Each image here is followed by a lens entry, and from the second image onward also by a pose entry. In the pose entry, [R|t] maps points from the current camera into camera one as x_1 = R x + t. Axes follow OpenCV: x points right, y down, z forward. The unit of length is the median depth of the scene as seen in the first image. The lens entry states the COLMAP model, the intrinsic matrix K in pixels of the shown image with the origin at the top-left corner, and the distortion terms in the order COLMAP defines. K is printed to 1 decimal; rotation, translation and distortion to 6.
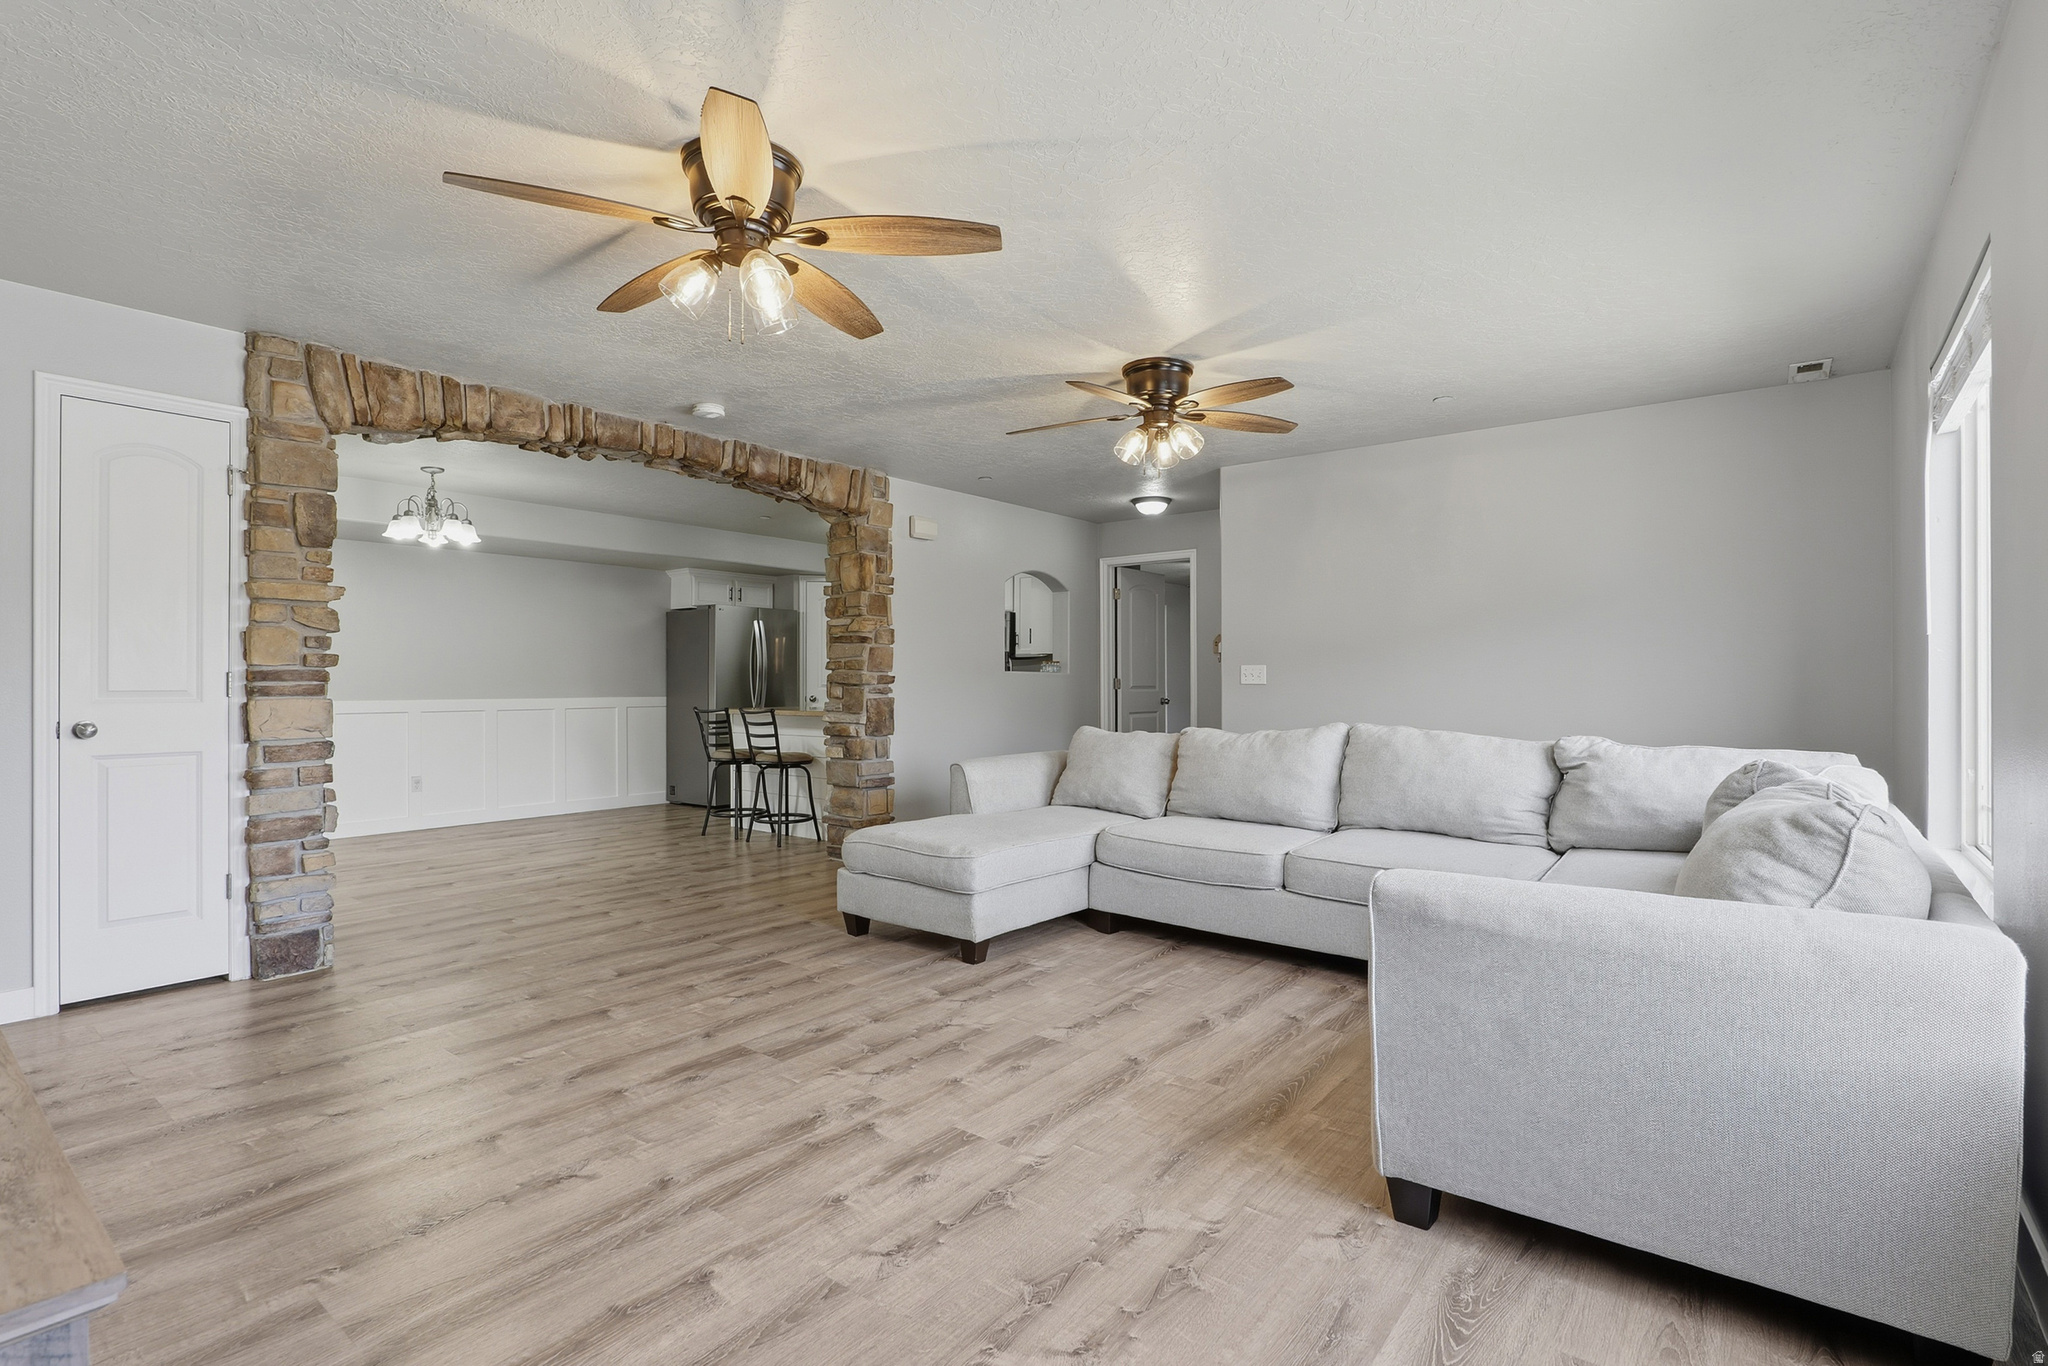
lens RADIAL K [[962.1, 0, 1023.1], [0, 962.1, 676.1], [0, 0, 1]] dist [-0.016684, 0.001573]
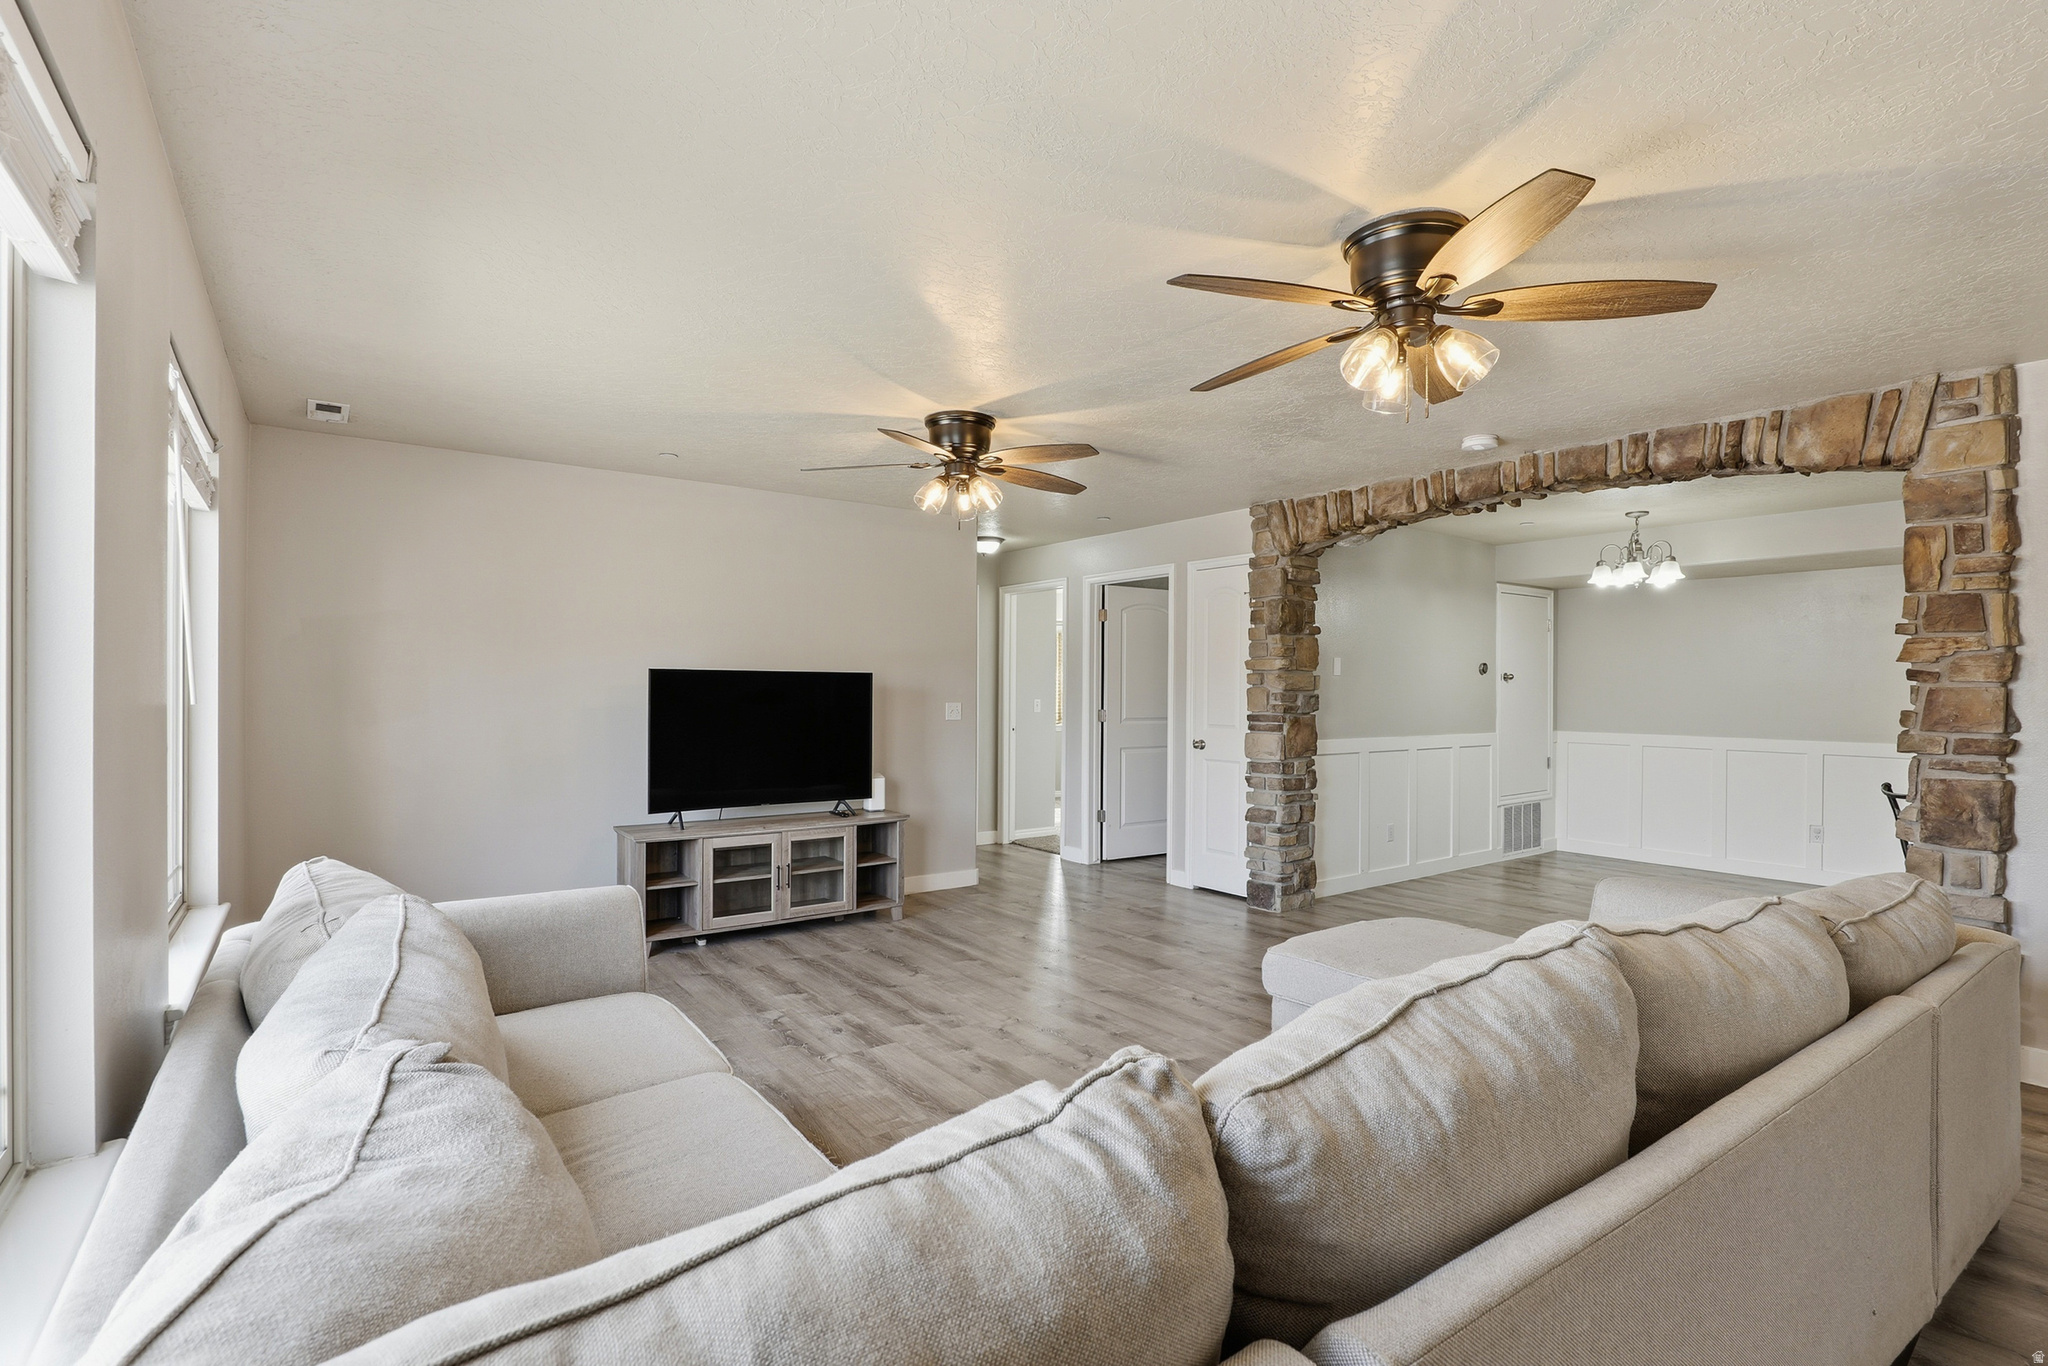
lens RADIAL K [[962.1, 0, 1027.9], [0, 962.1, 681.6], [0, 0, 1]] dist [-0.016684, 0.001573]
pose [[-0.252935, -0.008331, -0.967447, 0.858514], [-0.001257, 0.999965, -0.008283, -0.047528], [0.967482, -0.000879, -0.252937, 1.031102]]
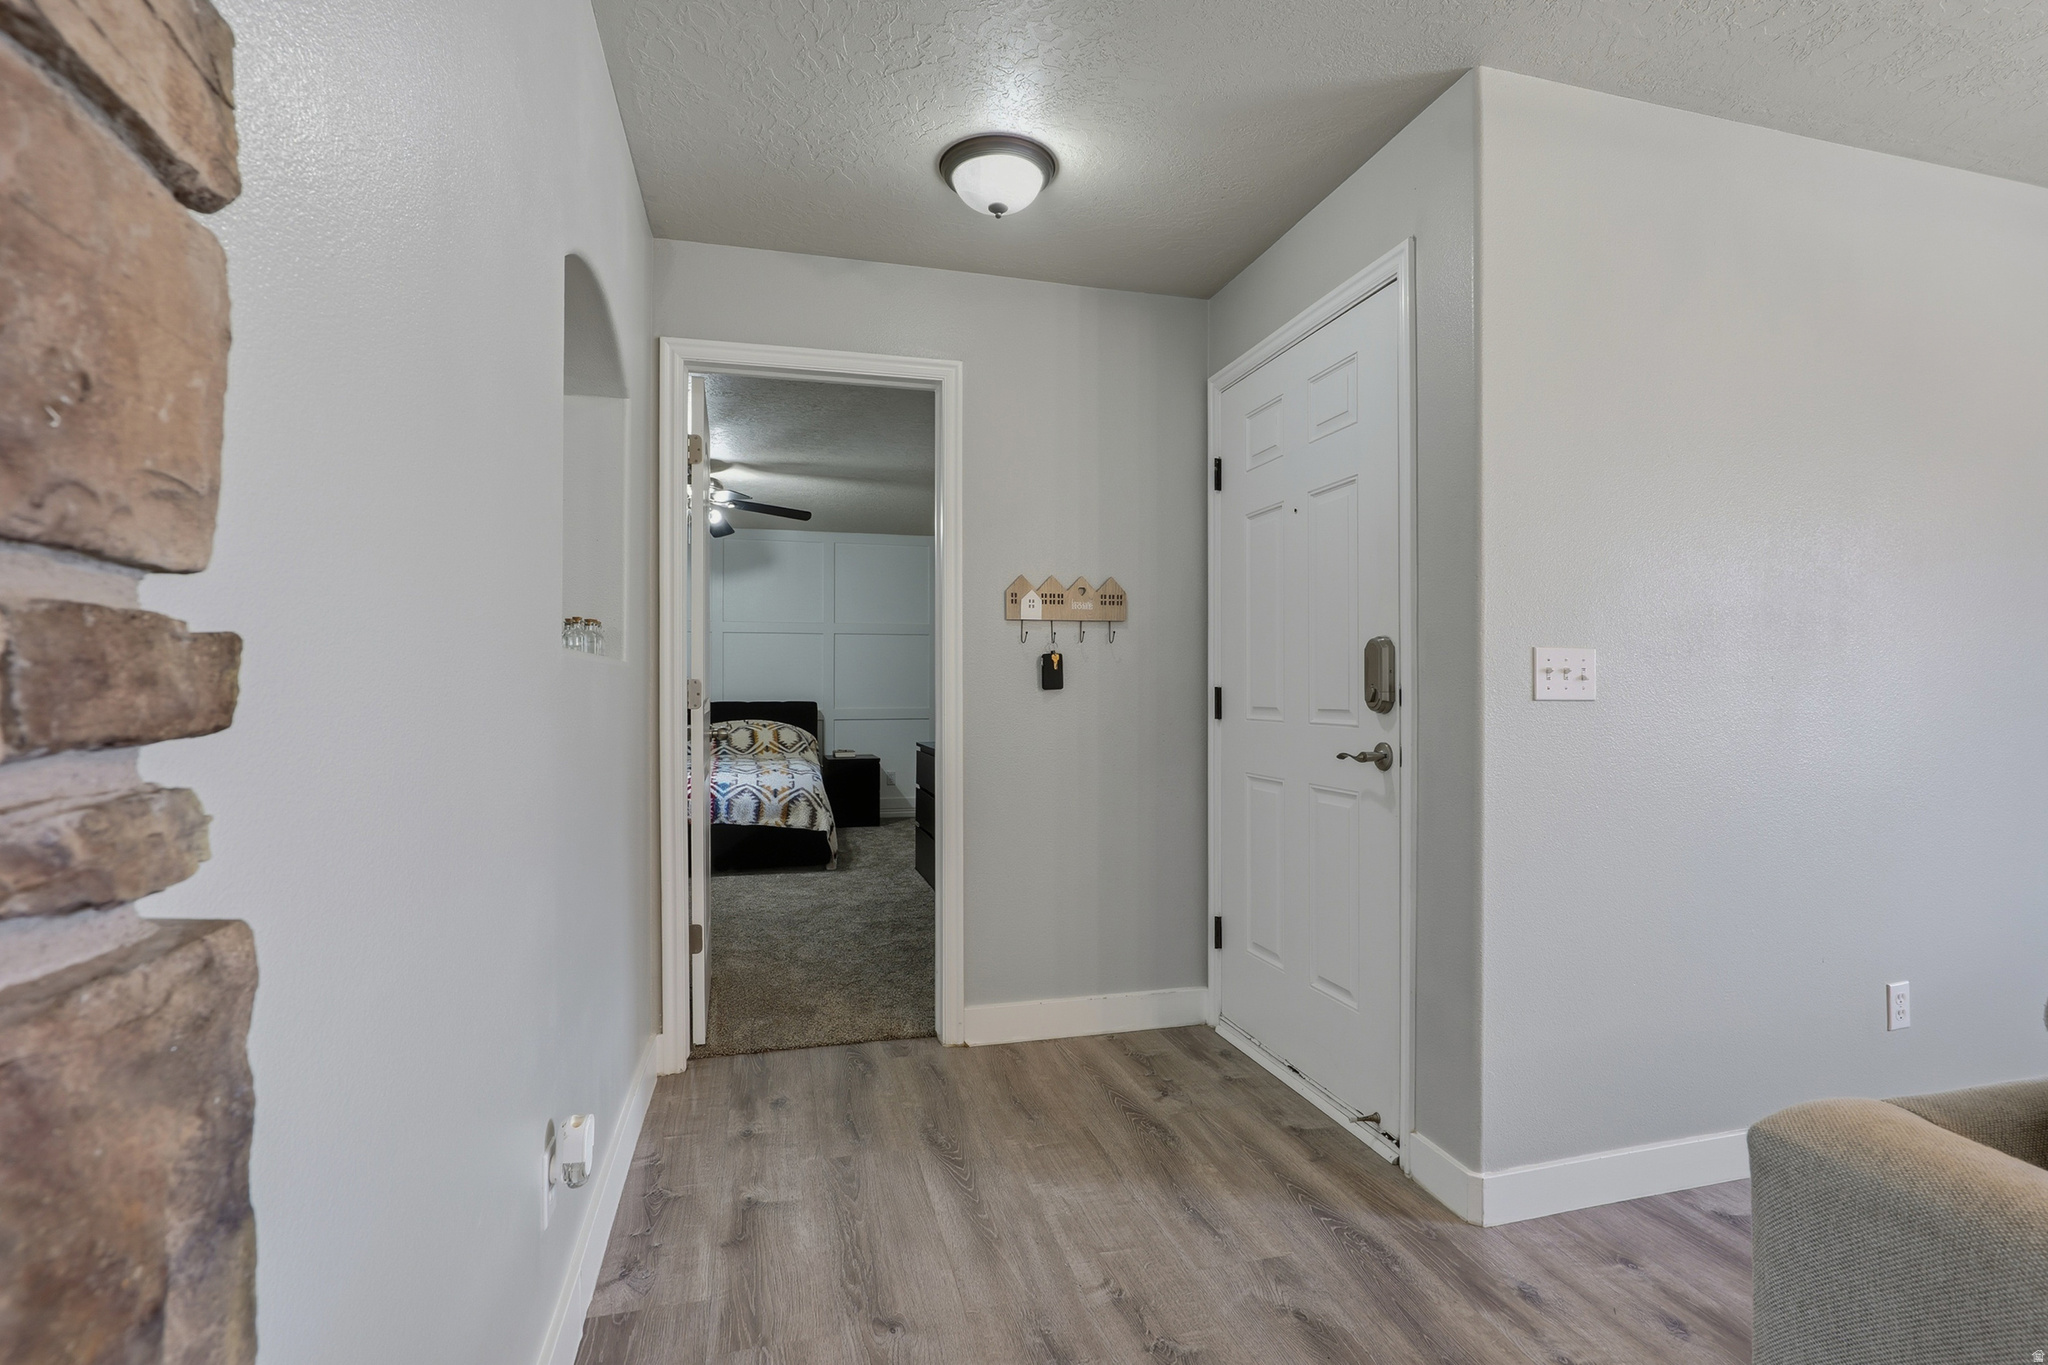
lens RADIAL K [[962.1, 0, 1016.3], [0, 962.1, 699.0], [0, 0, 1]] dist [-0.016684, 0.001573]
pose [[0.601972, -0.009520, 0.798461, -0.255902], [-0.007517, 0.999817, 0.017588, 0.005839], [-0.798482, -0.016590, 0.601790, 1.531578]]
